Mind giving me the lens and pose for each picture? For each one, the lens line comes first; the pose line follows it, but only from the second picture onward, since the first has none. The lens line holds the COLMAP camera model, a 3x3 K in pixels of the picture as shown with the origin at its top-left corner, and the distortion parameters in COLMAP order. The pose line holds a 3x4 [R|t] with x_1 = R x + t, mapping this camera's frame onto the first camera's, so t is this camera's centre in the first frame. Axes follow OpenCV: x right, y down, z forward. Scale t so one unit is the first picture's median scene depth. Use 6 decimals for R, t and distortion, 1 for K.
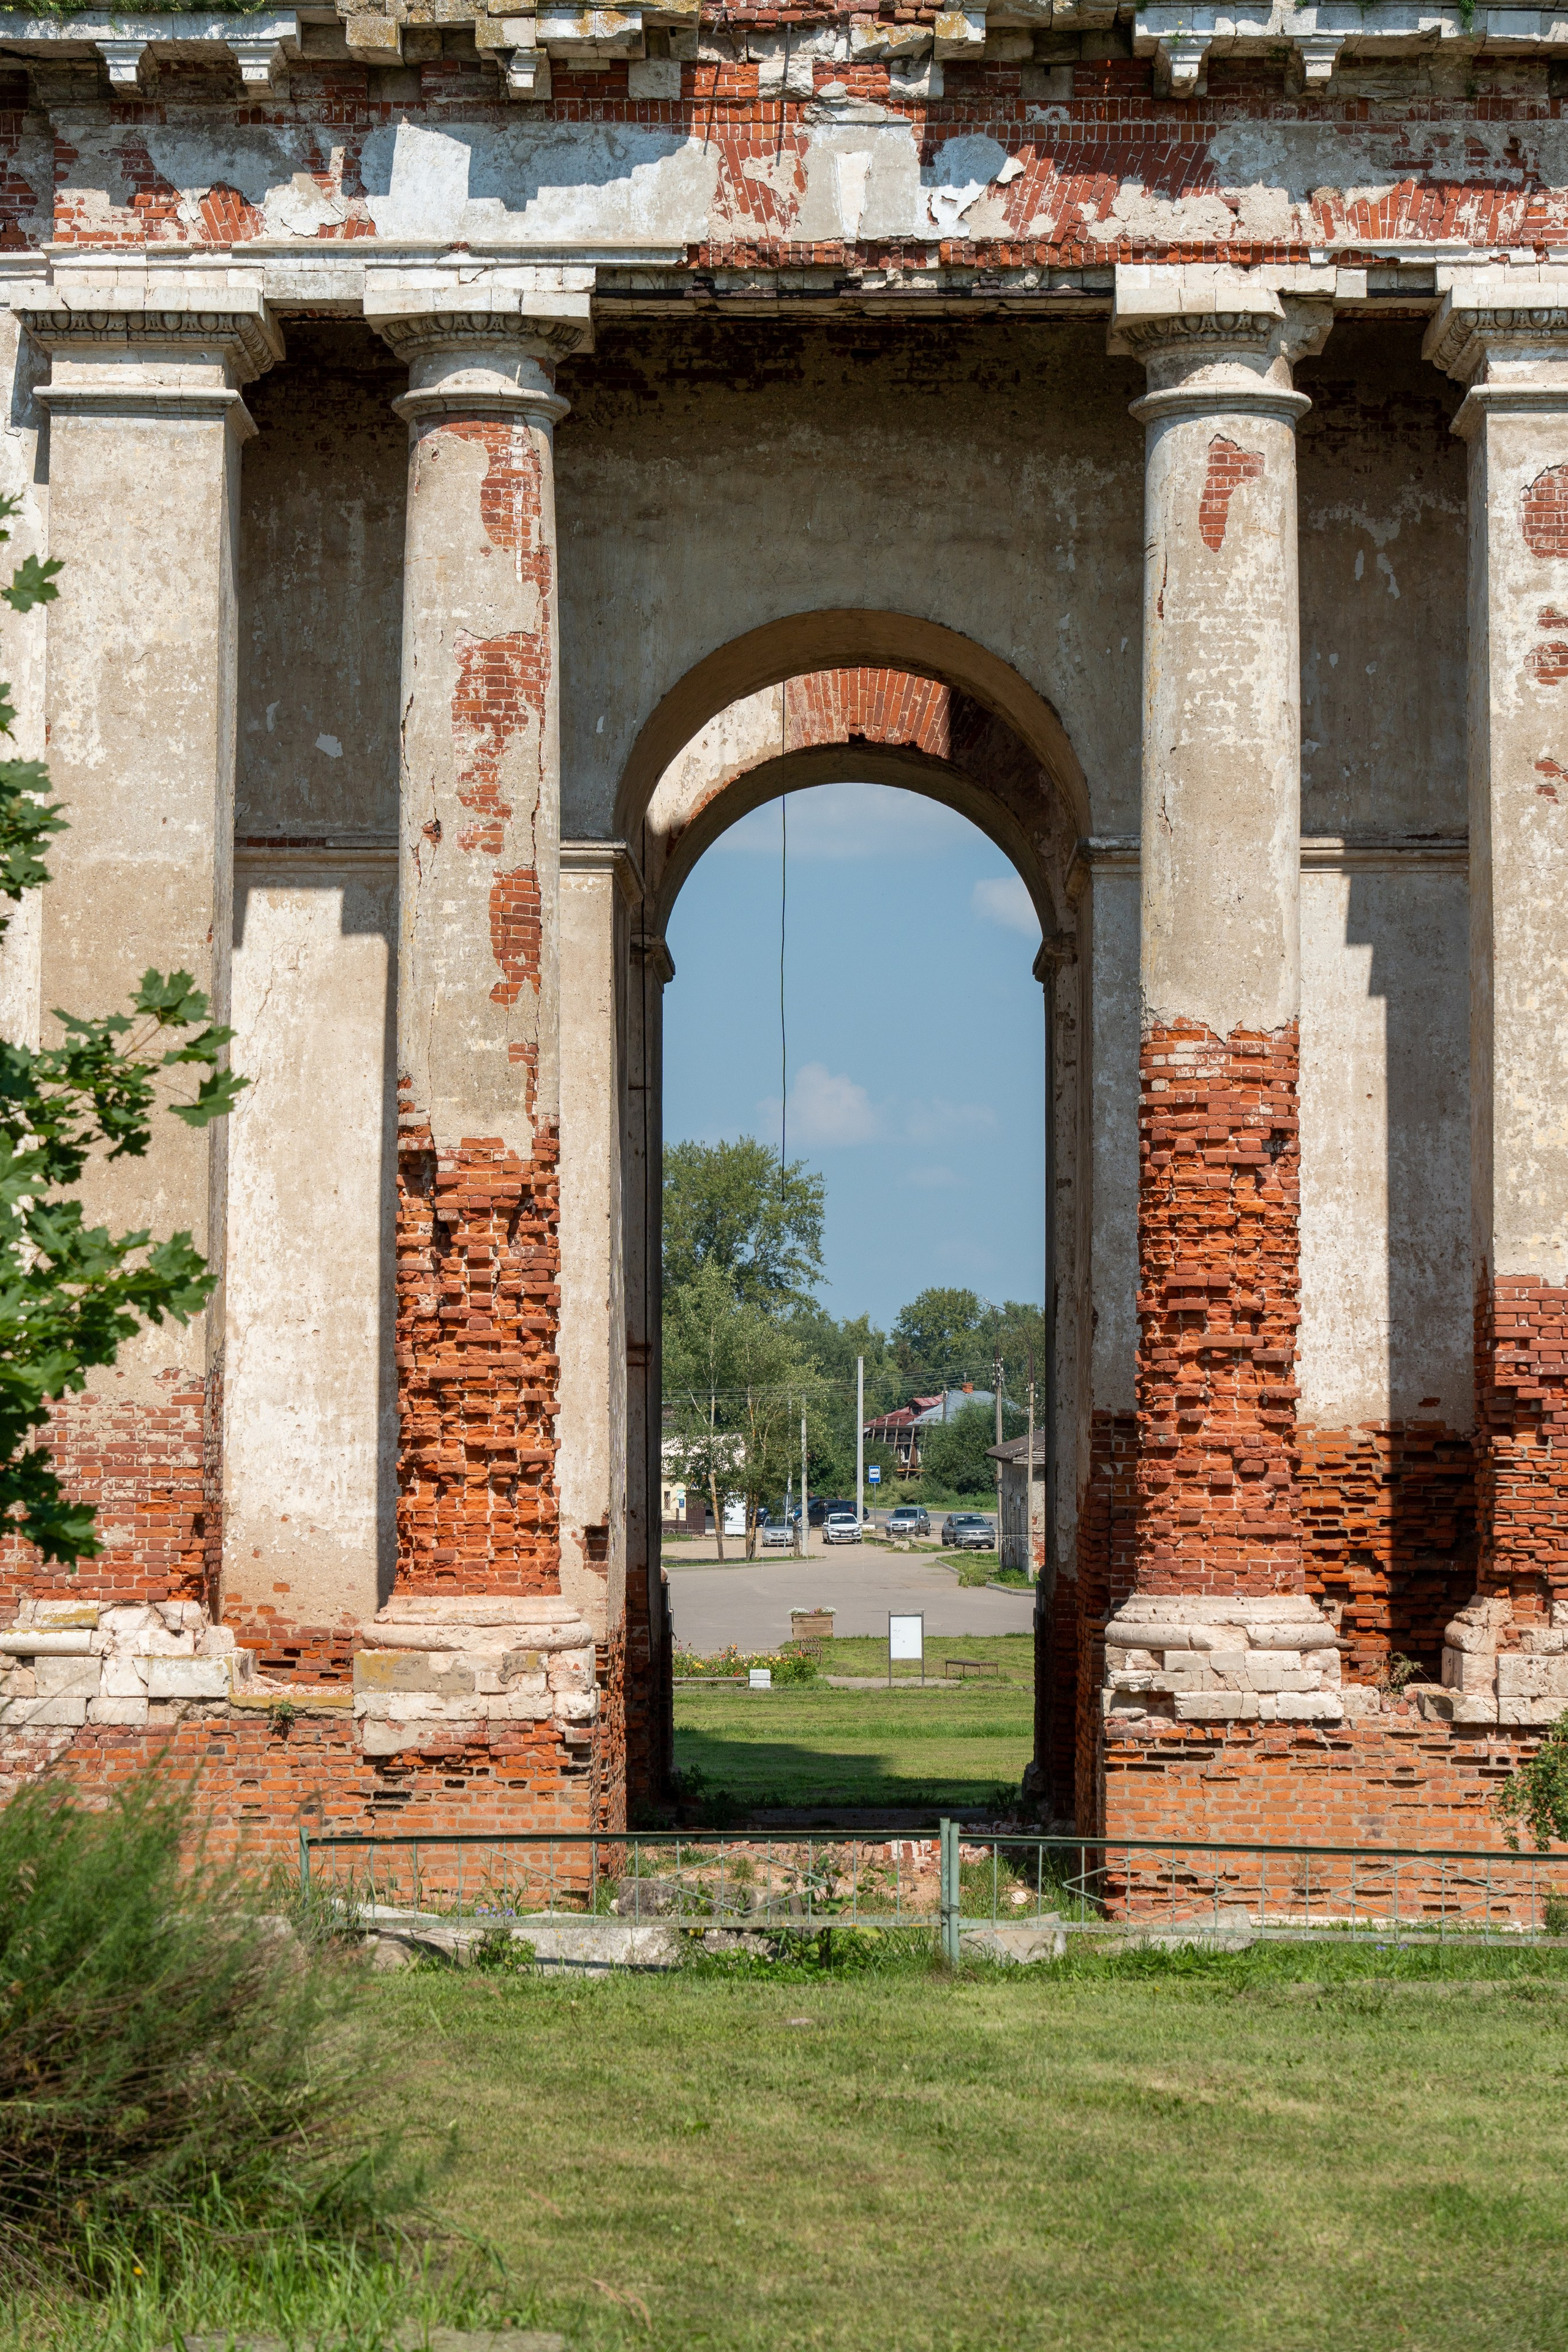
lens RADIAL K [[5395.9, 0, 785.4], [0, 5395.9, 1176.8], [0, 0, 1]] dist [0.018371, 0.000000]
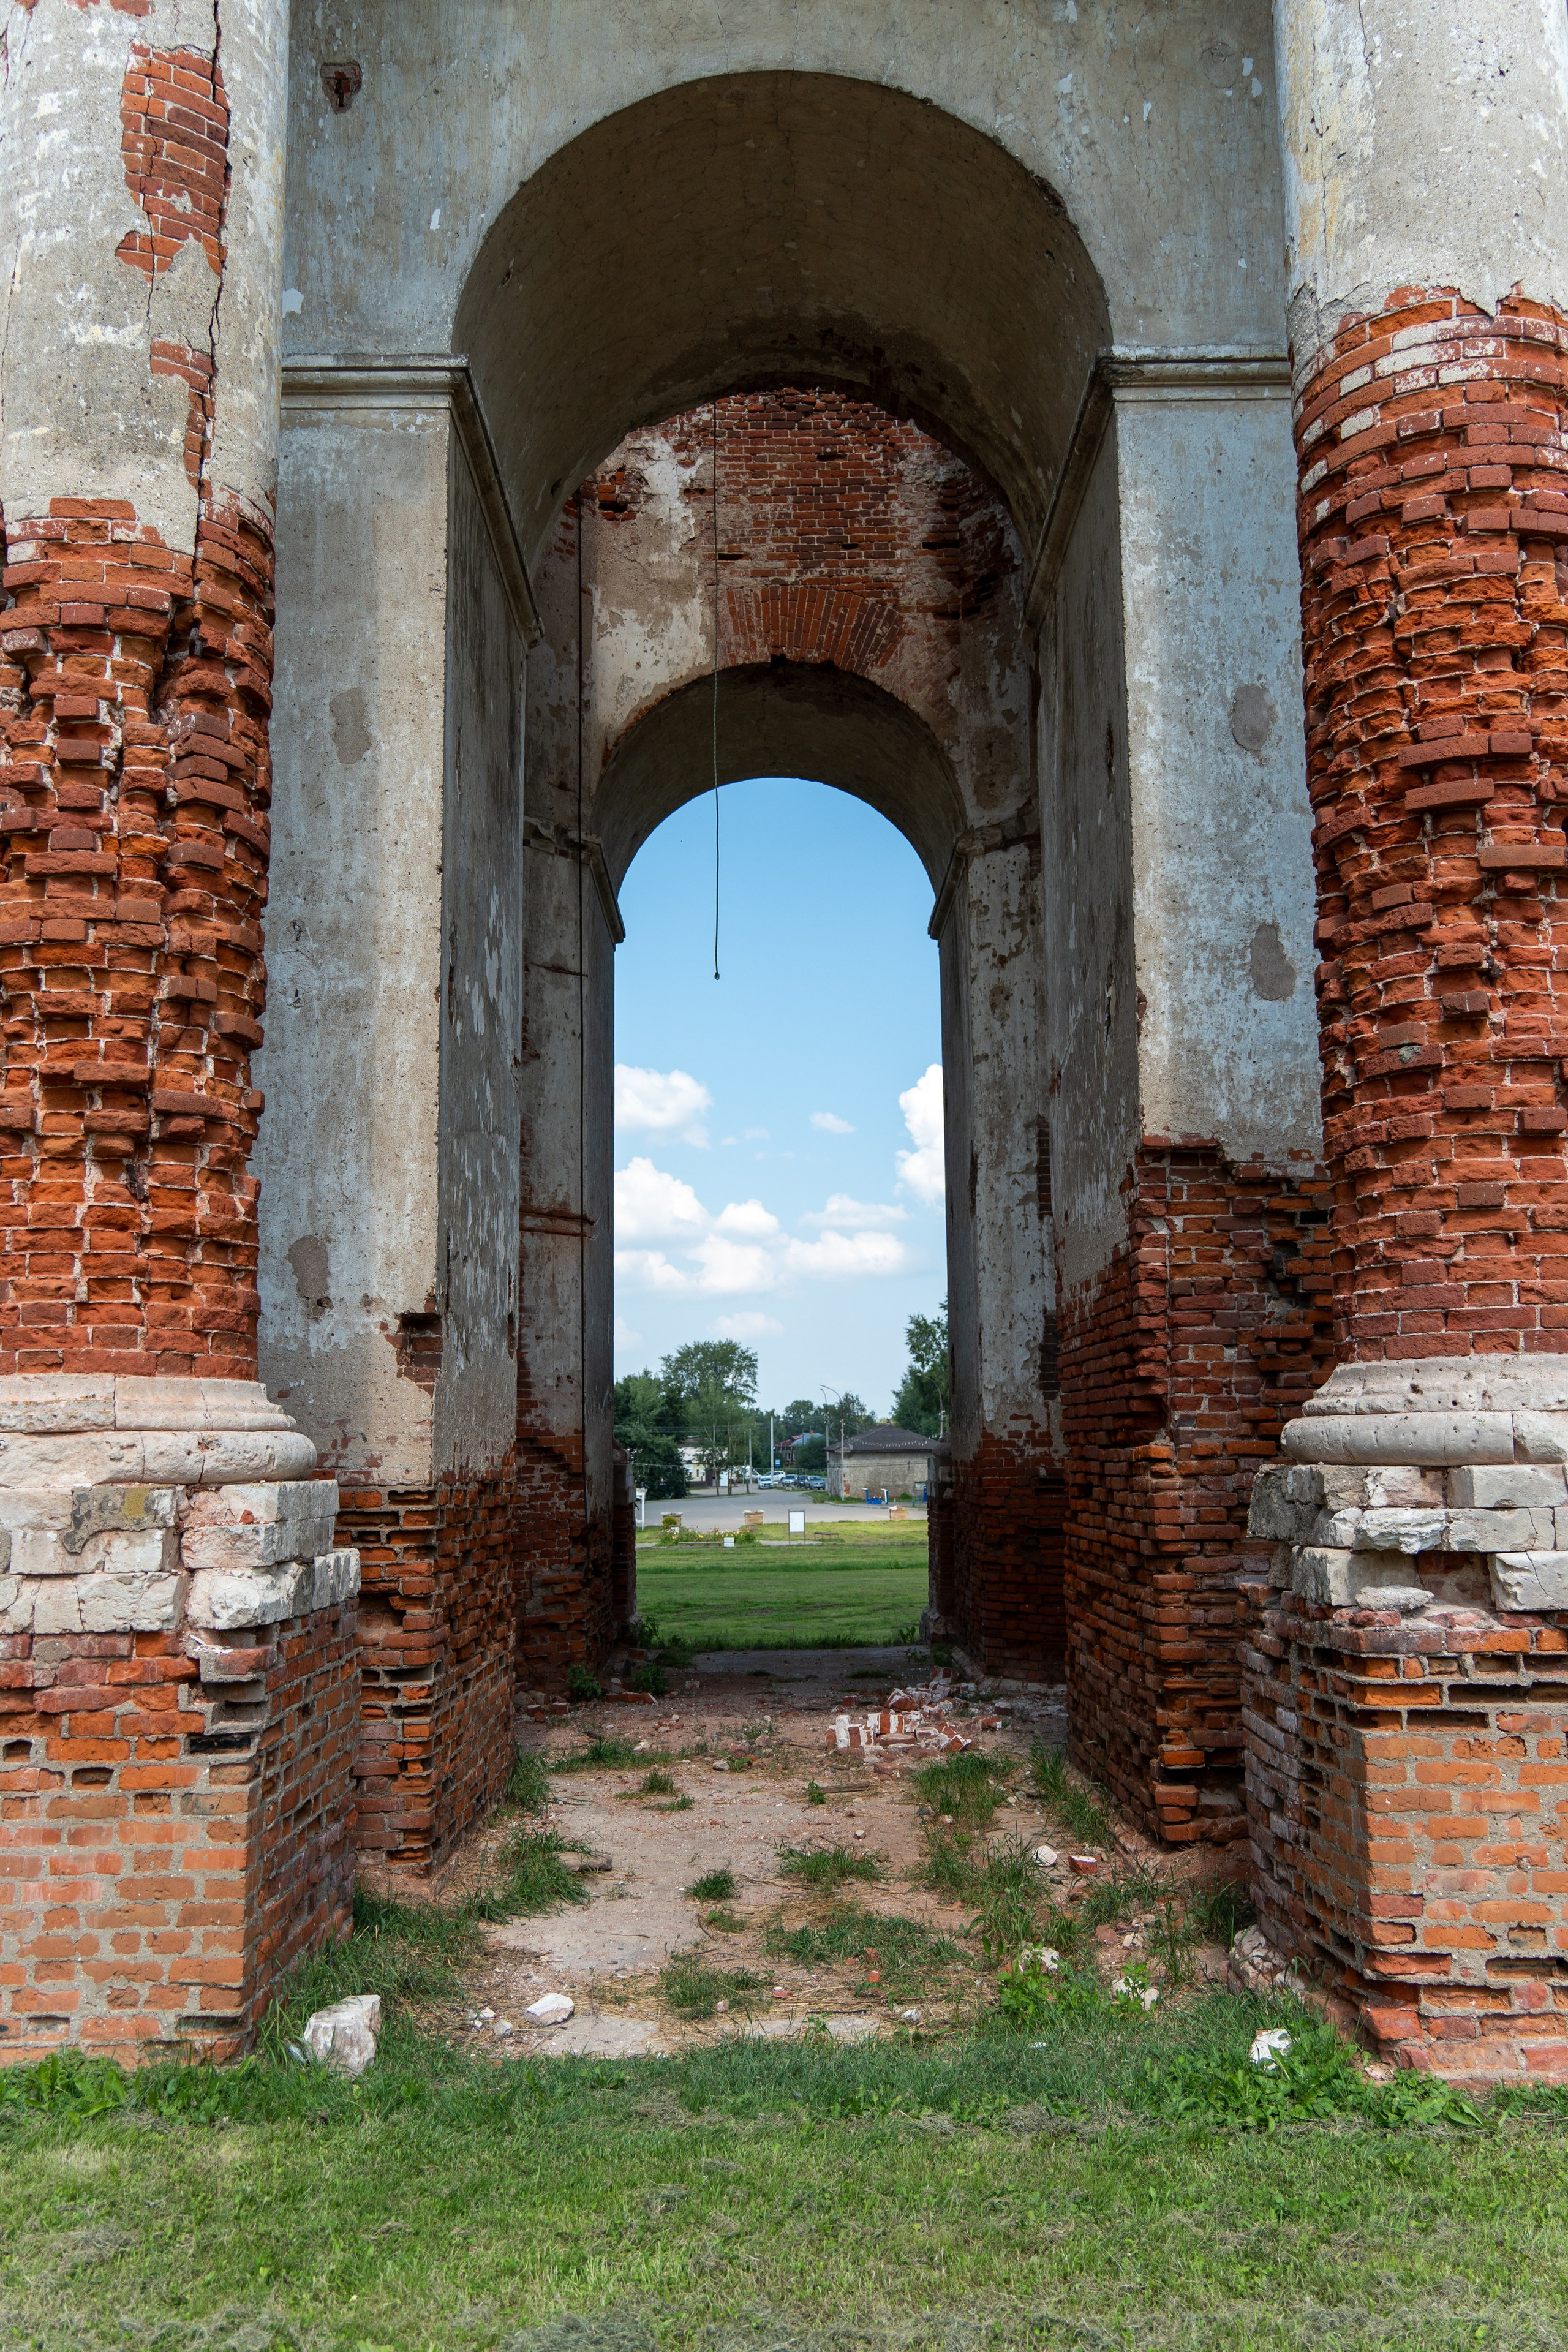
lens RADIAL K [[1898.8, 0, 776.6], [0, 1898.8, 1174.6], [0, 0, 1]] dist [0.004948, 0.013999]
pose [[0.999774, -0.010758, 0.018361, 0.006260], [0.012513, 0.995081, -0.098274, 0.077185], [-0.017214, 0.098482, 0.994990, 0.822154]]
